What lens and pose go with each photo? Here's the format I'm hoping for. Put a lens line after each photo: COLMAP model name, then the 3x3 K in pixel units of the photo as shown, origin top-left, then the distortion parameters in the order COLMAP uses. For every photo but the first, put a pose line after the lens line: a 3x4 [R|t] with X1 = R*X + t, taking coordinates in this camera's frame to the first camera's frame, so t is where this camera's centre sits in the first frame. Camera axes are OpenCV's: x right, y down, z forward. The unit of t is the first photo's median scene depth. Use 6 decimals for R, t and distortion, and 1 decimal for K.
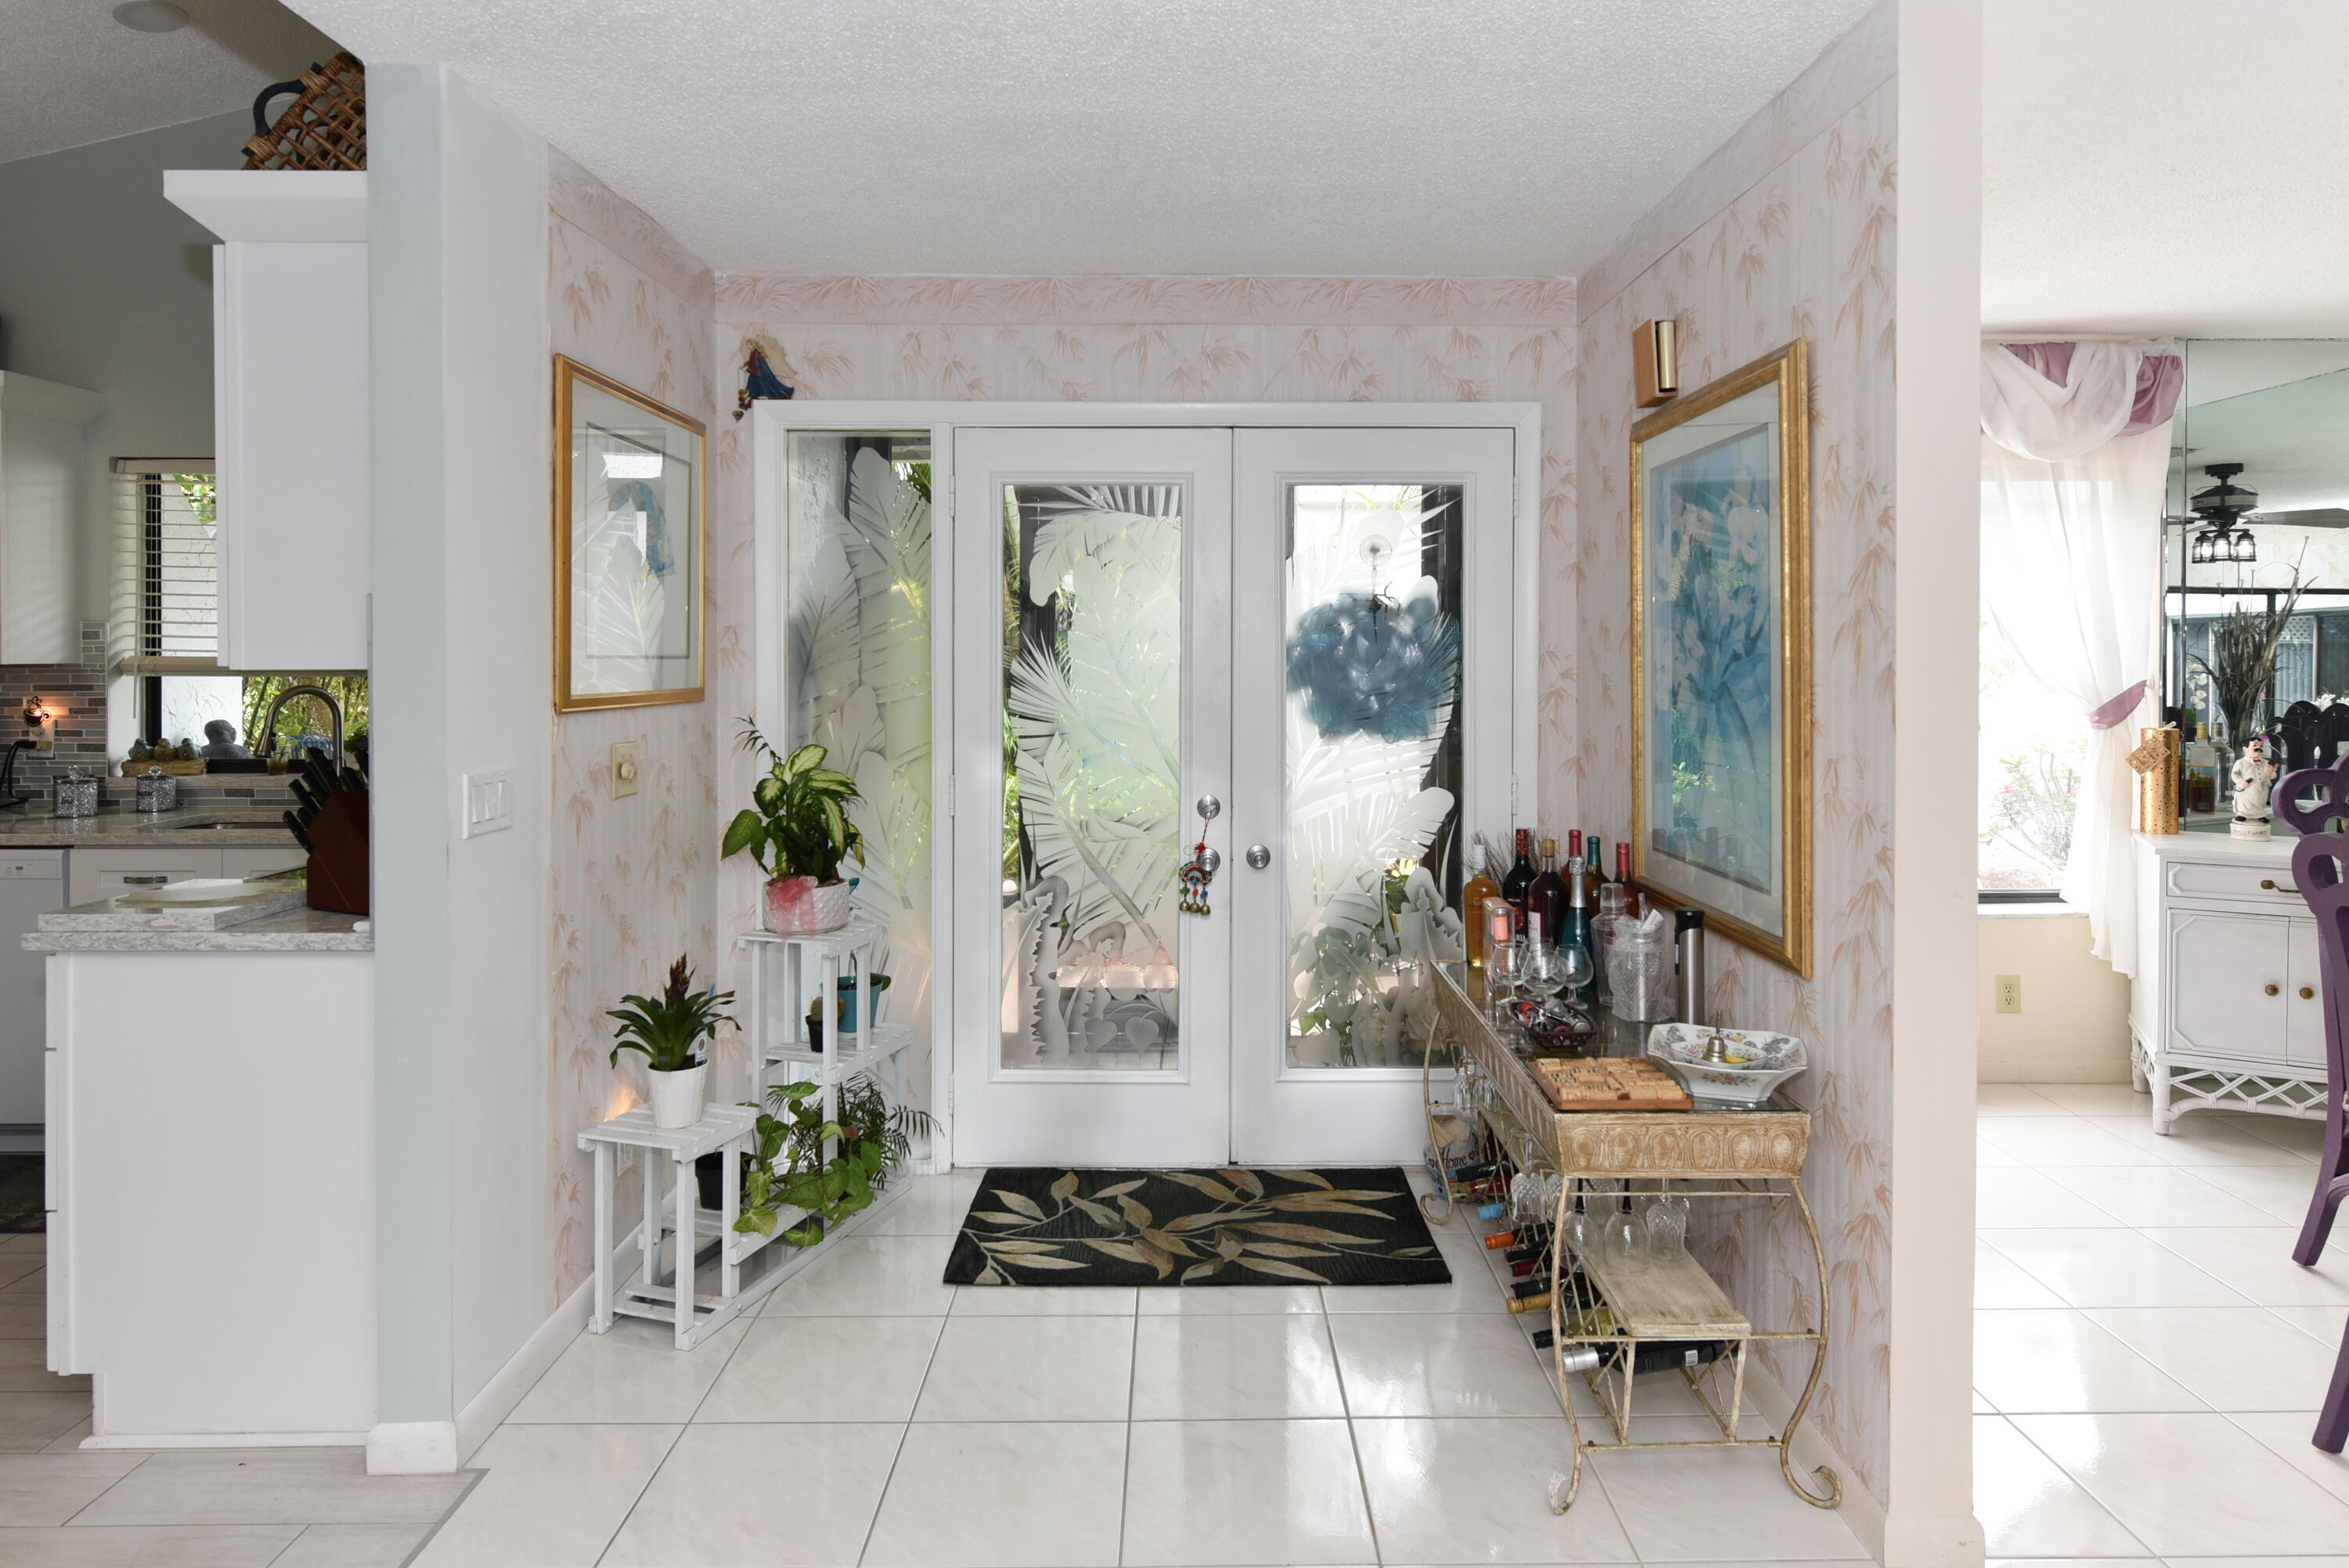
lens RADIAL K [[1374.9, 0, 1223.8], [0, 1374.9, 664.8], [0, 0, 1]] dist [0.003806, 0.001271]
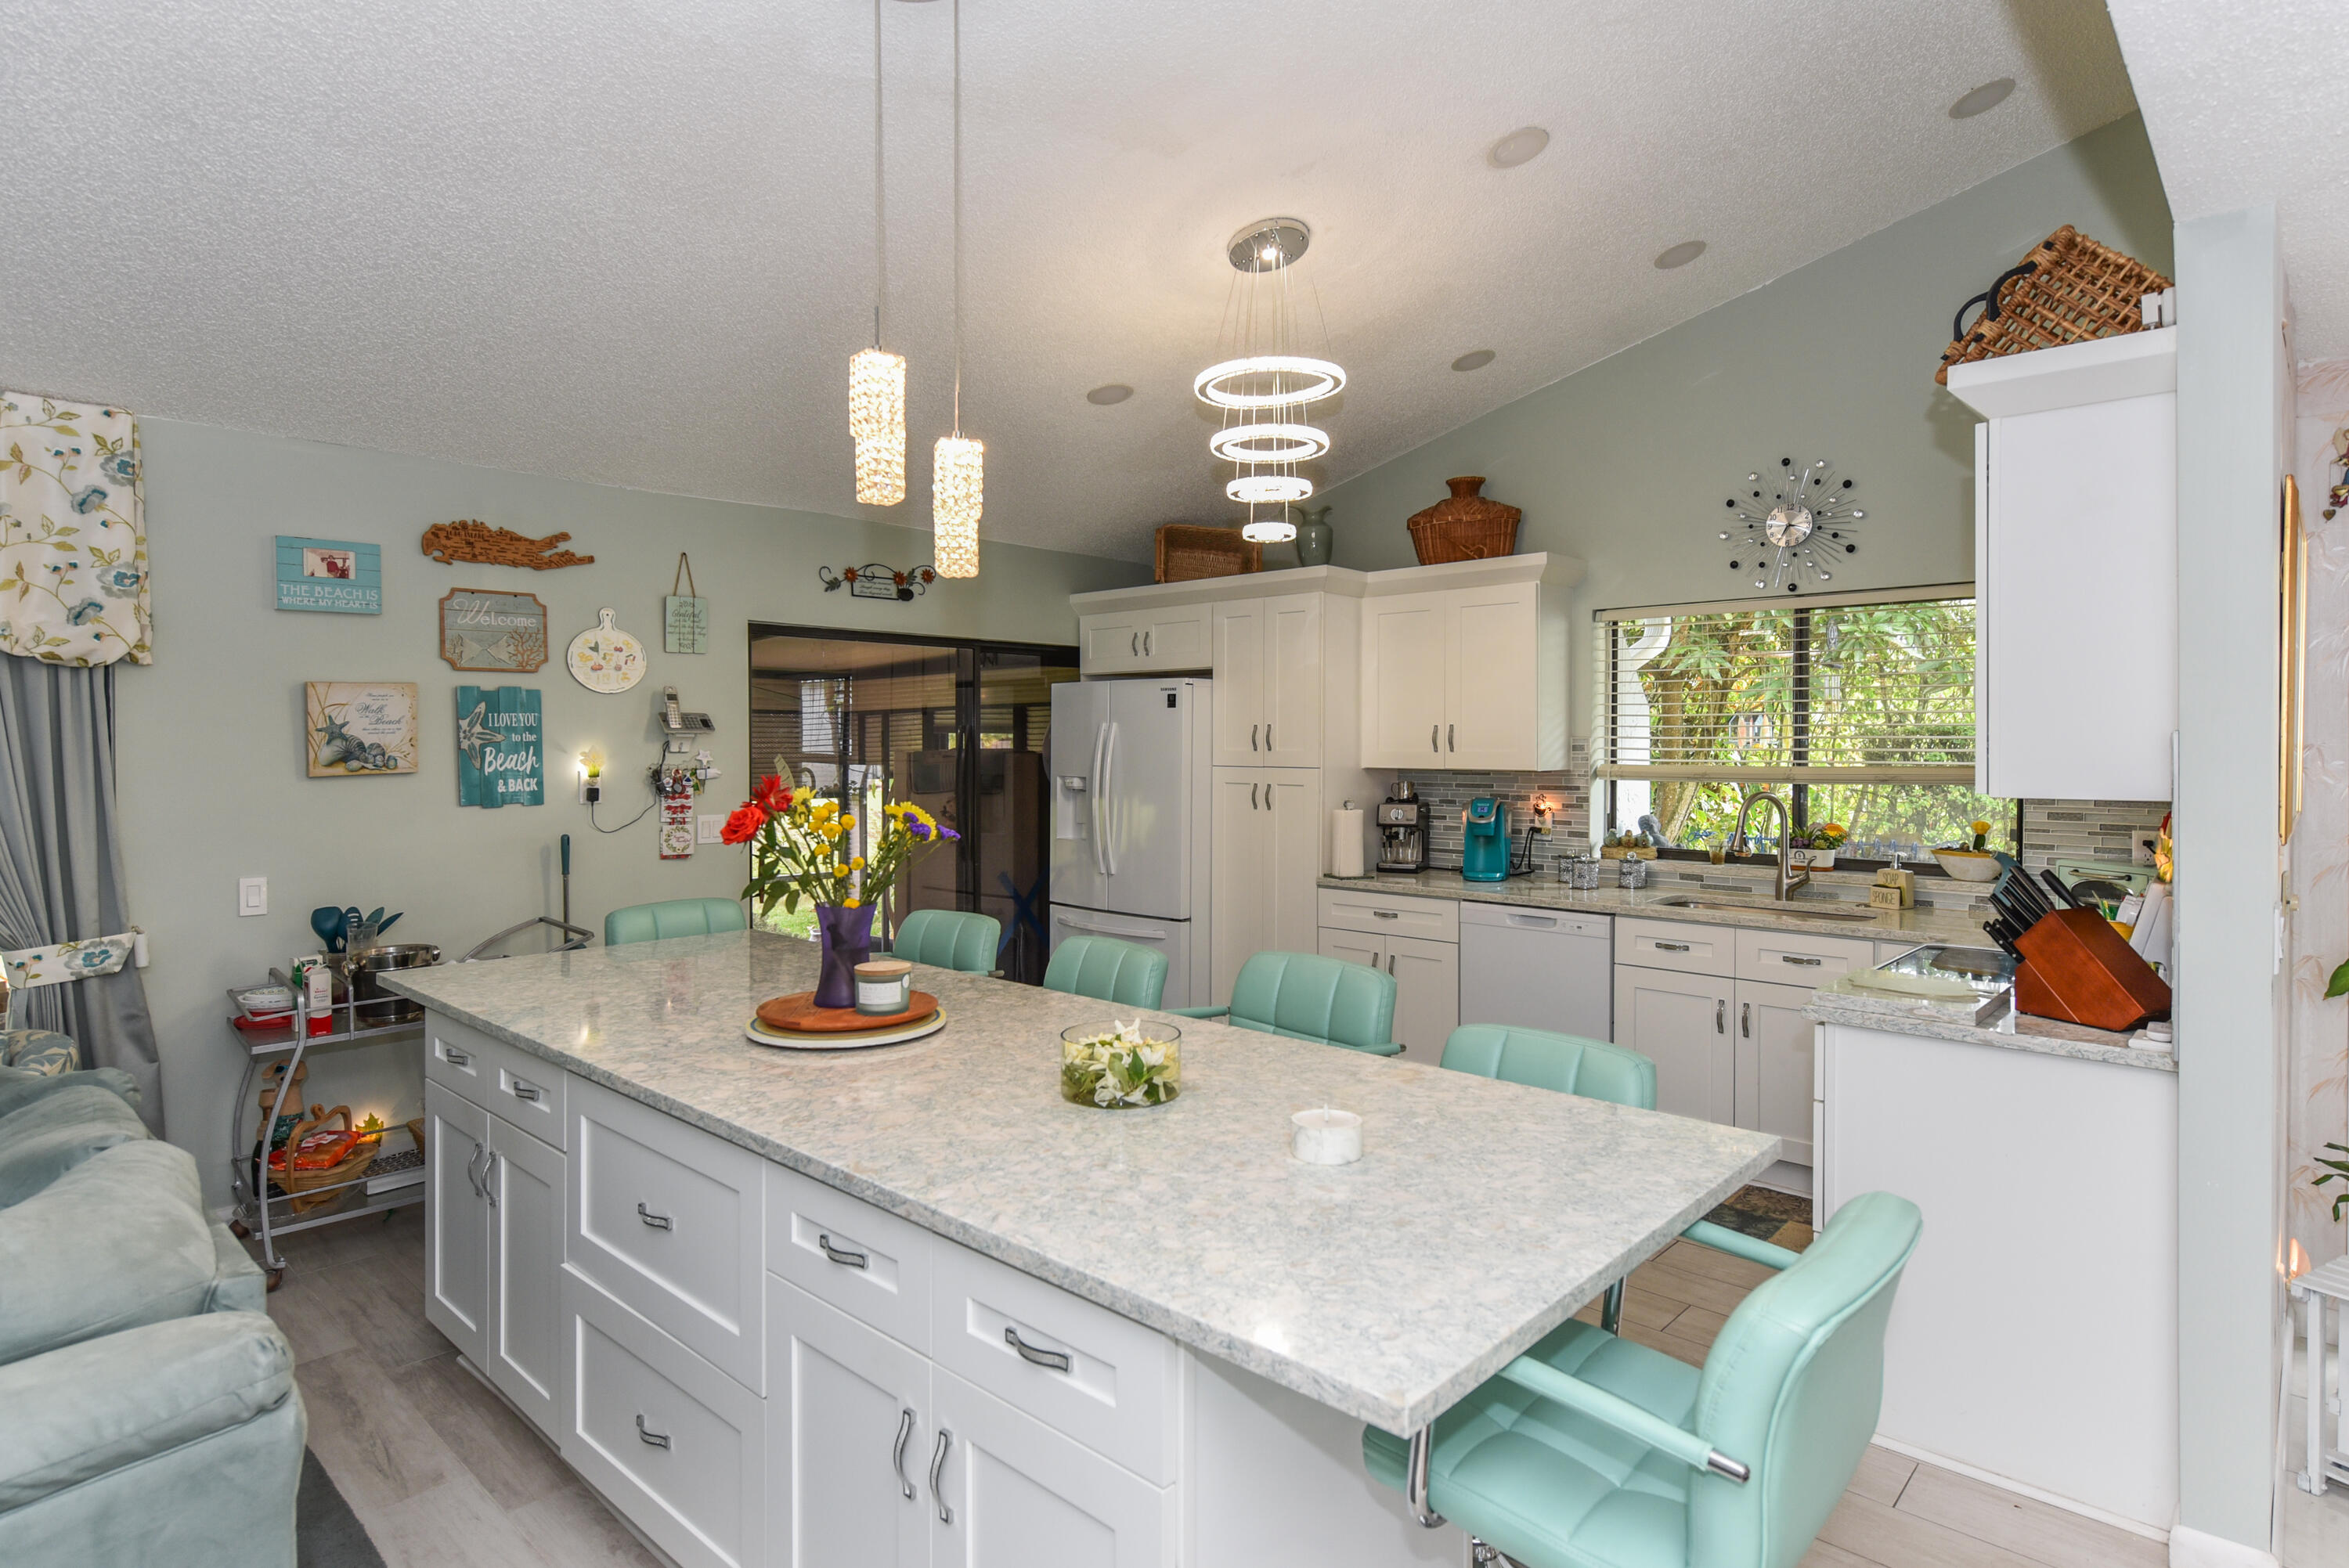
lens RADIAL K [[1247.2, 0, 1175.3], [0, 1247.2, 751.8], [0, 0, 1]] dist [0.004316, 0.002456]
pose [[0.714355, 0.003415, -0.699775, -0.323202], [-0.003886, 0.999992, 0.000913, -0.021417], [0.699773, 0.002067, 0.714362, -0.134688]]
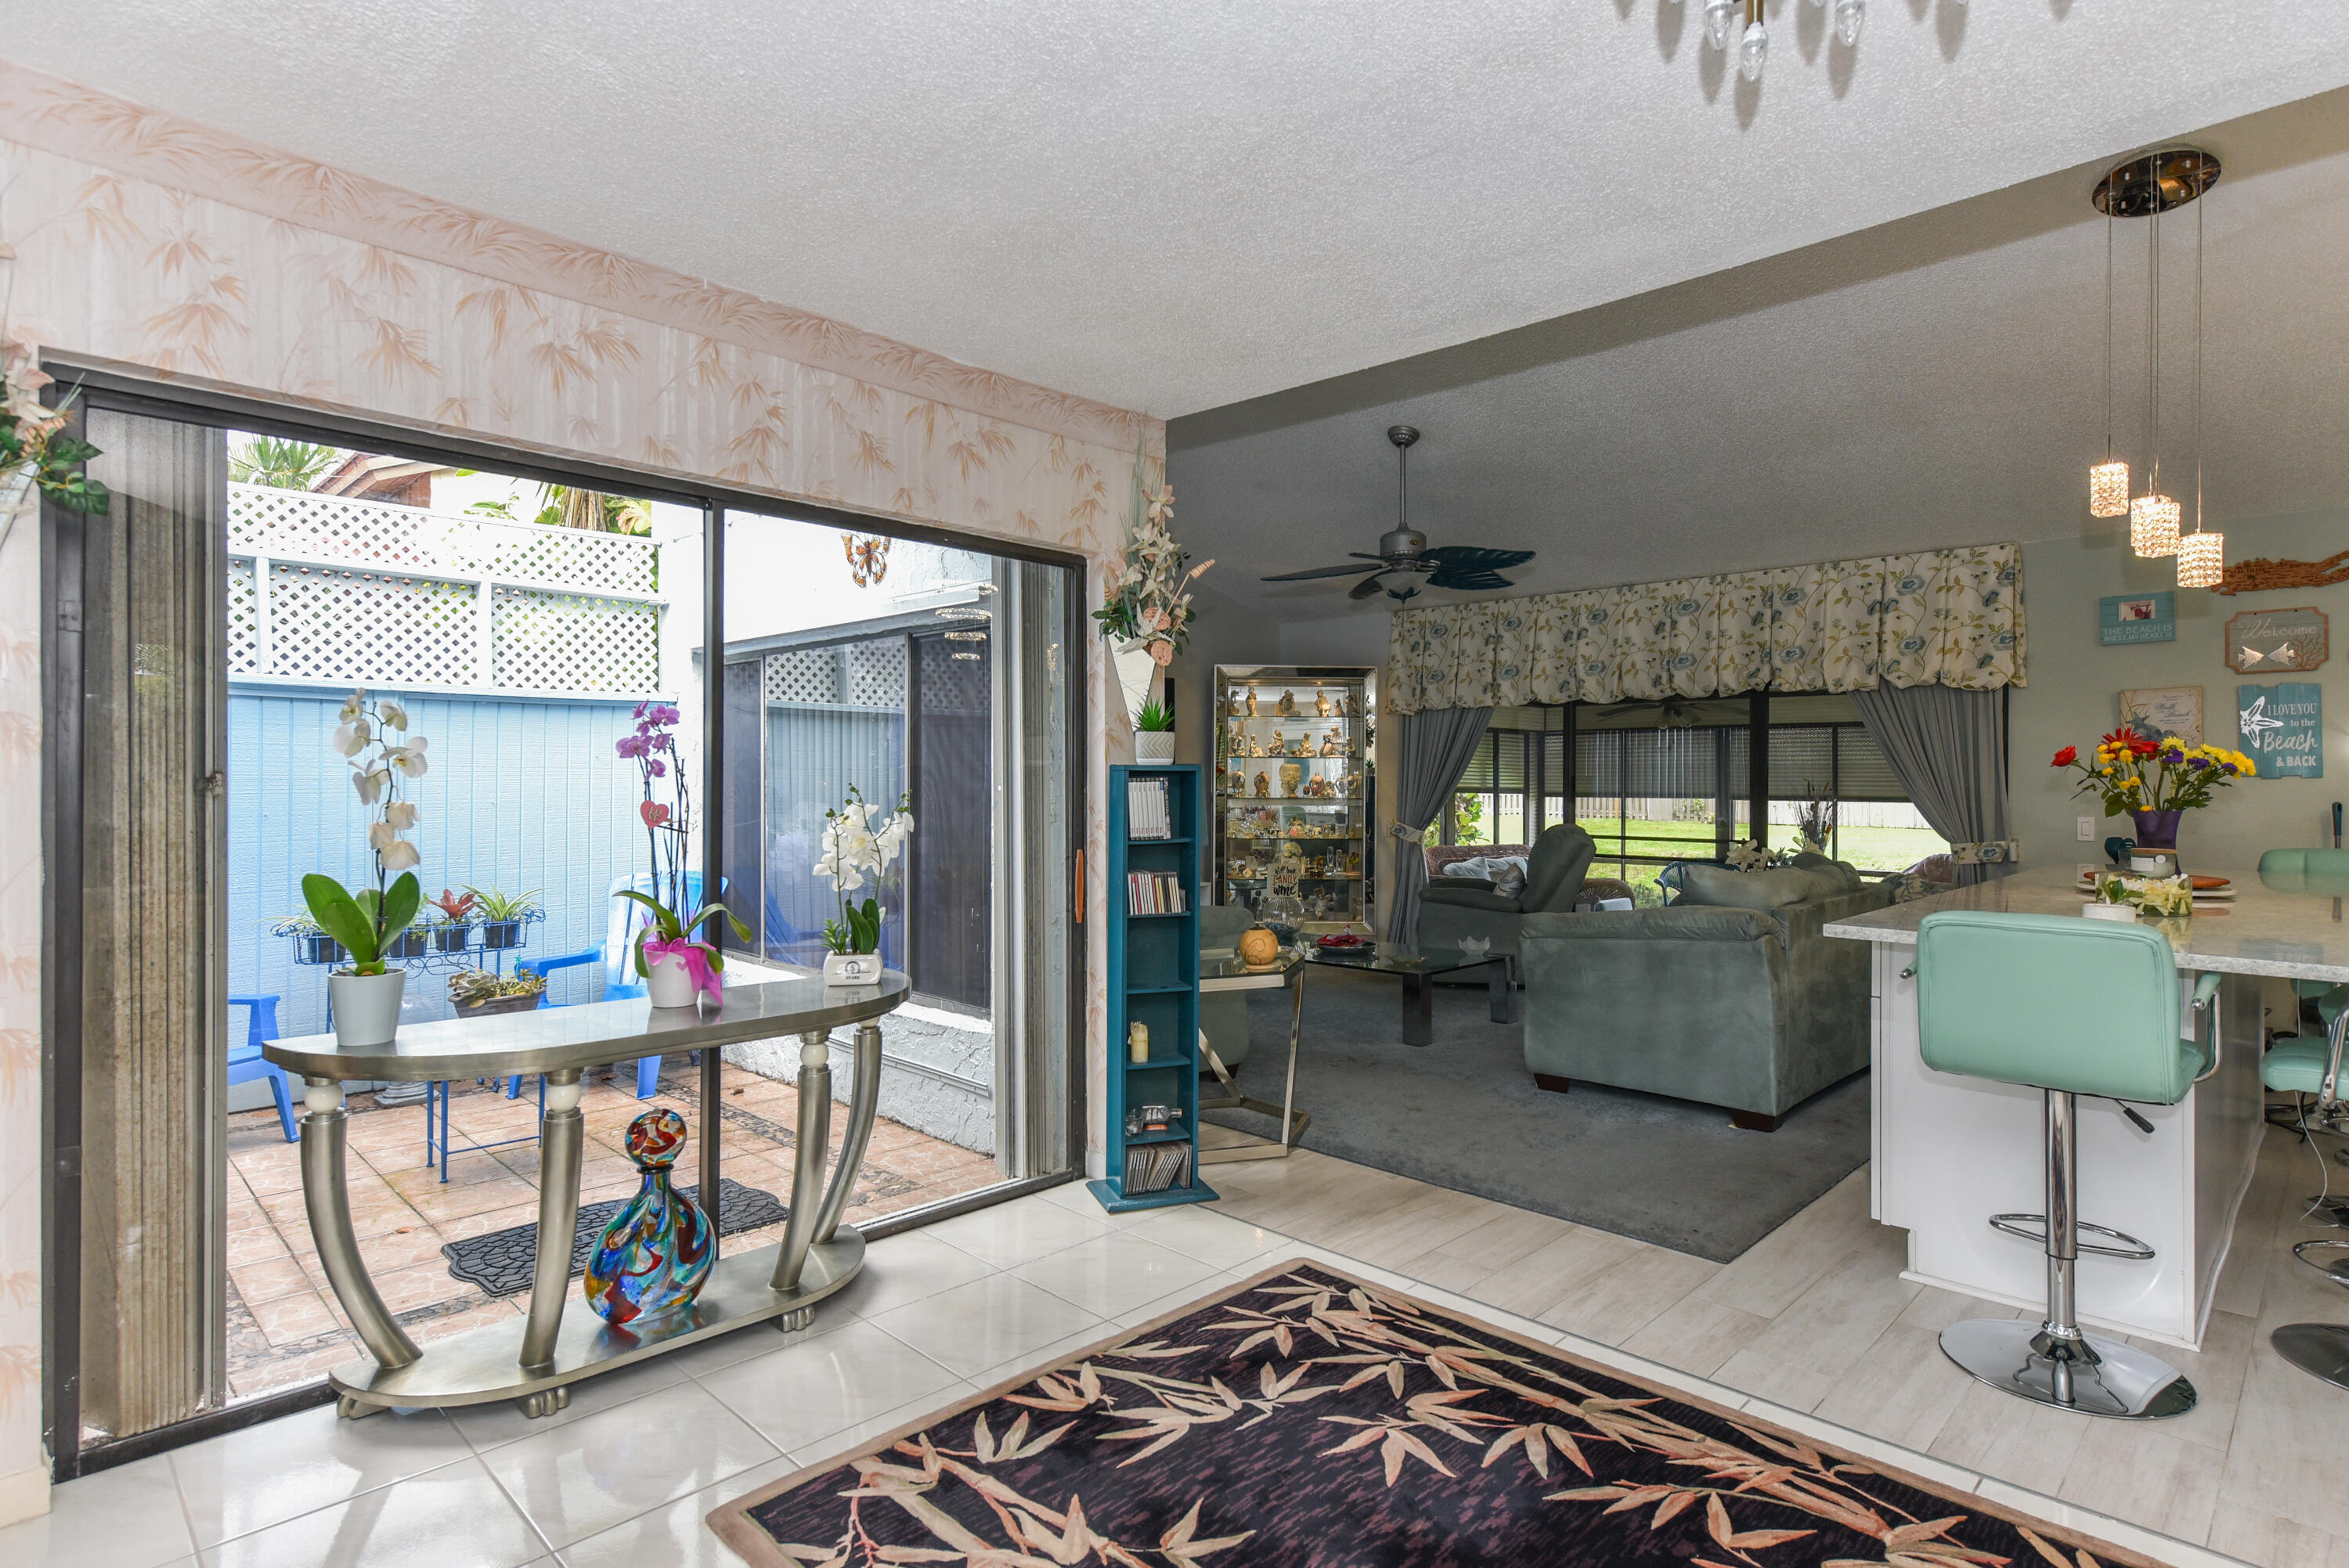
lens RADIAL K [[1183.3, 0, 1204.1], [0, 1183.3, 774.9], [0, 0, 1]] dist [0.004499, -0.001386]
pose [[-0.711044, -0.002433, -0.703144, 0.355029], [-0.007859, 0.999959, 0.004487, 0.036691], [0.703104, 0.008716, -0.711034, 0.390379]]
